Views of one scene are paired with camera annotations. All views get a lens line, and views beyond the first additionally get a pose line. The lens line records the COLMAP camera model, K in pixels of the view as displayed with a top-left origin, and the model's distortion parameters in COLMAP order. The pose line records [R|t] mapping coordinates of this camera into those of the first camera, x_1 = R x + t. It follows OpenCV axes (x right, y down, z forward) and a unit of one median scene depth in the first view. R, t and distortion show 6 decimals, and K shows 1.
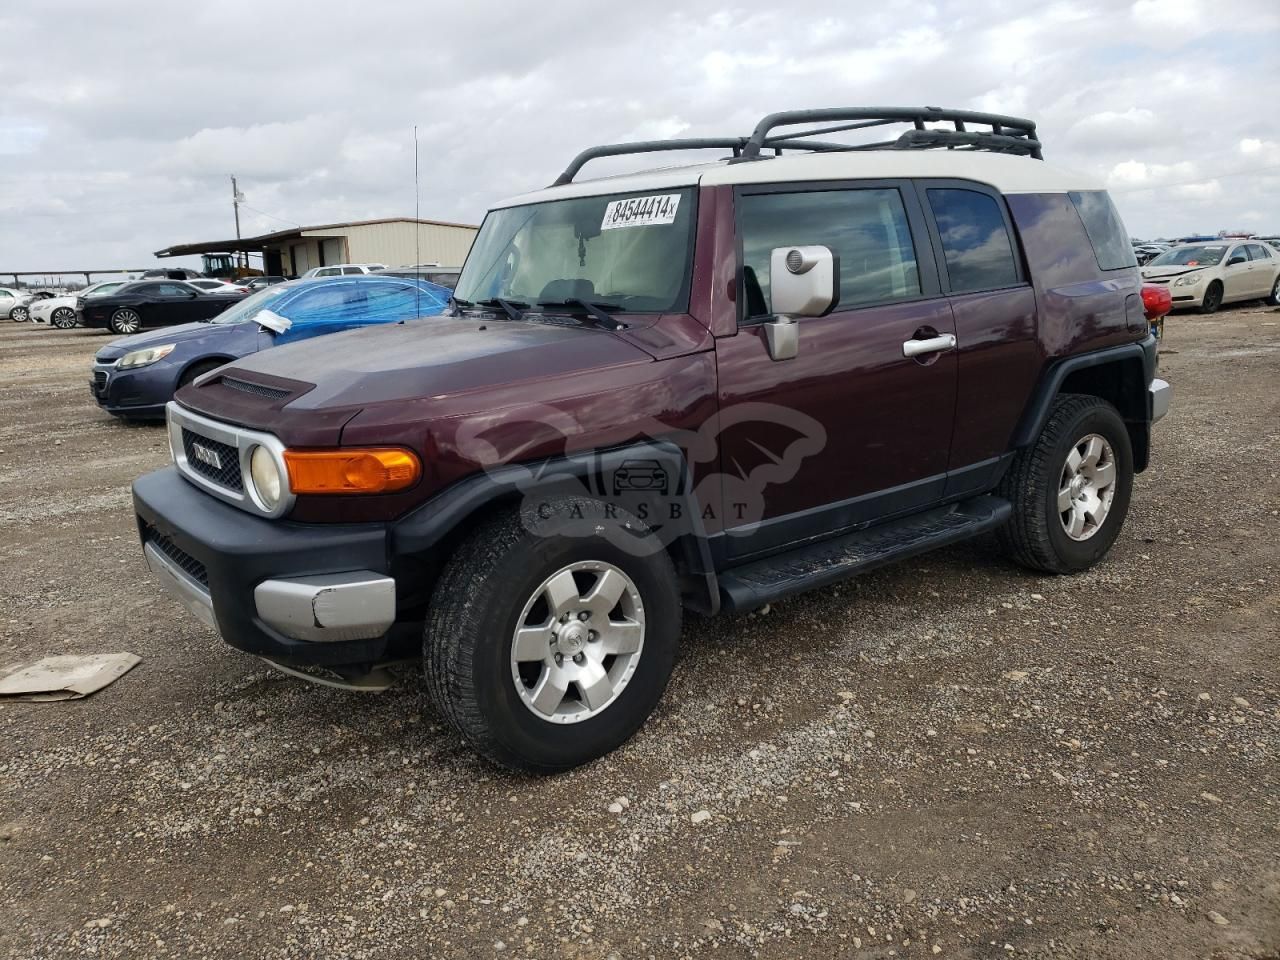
lens RADIAL K [[1073.6, 0, 640.0], [0, 1073.6, 480.0], [0, 0, 1]] dist [-0.035337, 0.000667]
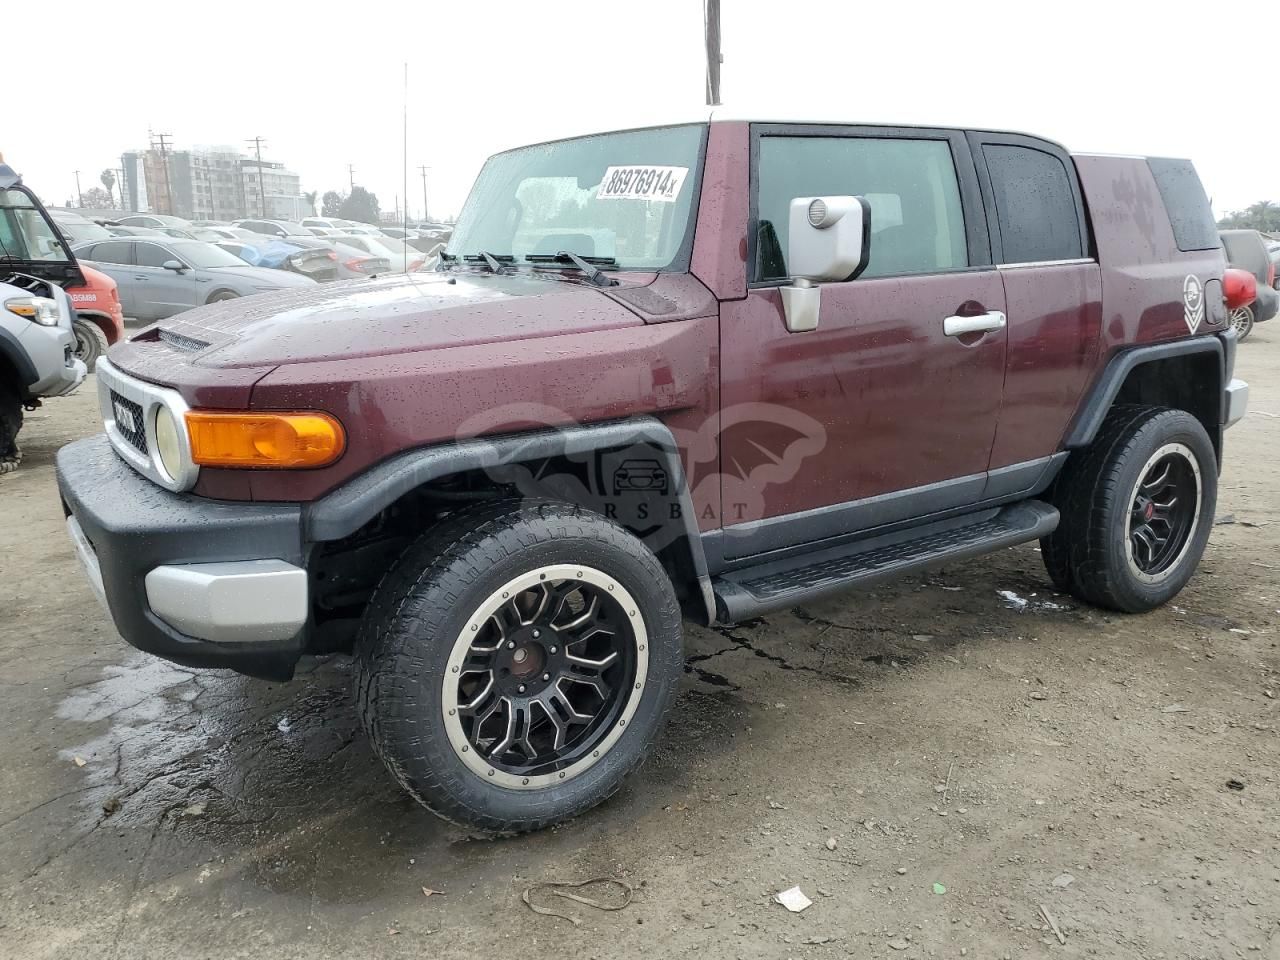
lens RADIAL K [[1073.6, 0, 640.0], [0, 1073.6, 480.0], [0, 0, 1]] dist [-0.035337, 0.000667]
pose [[0.998253, 0.042970, -0.040552, 0.048704], [-0.042479, 0.999014, 0.012907, 0.000389], [0.041067, -0.011162, 0.999094, 0.152819]]
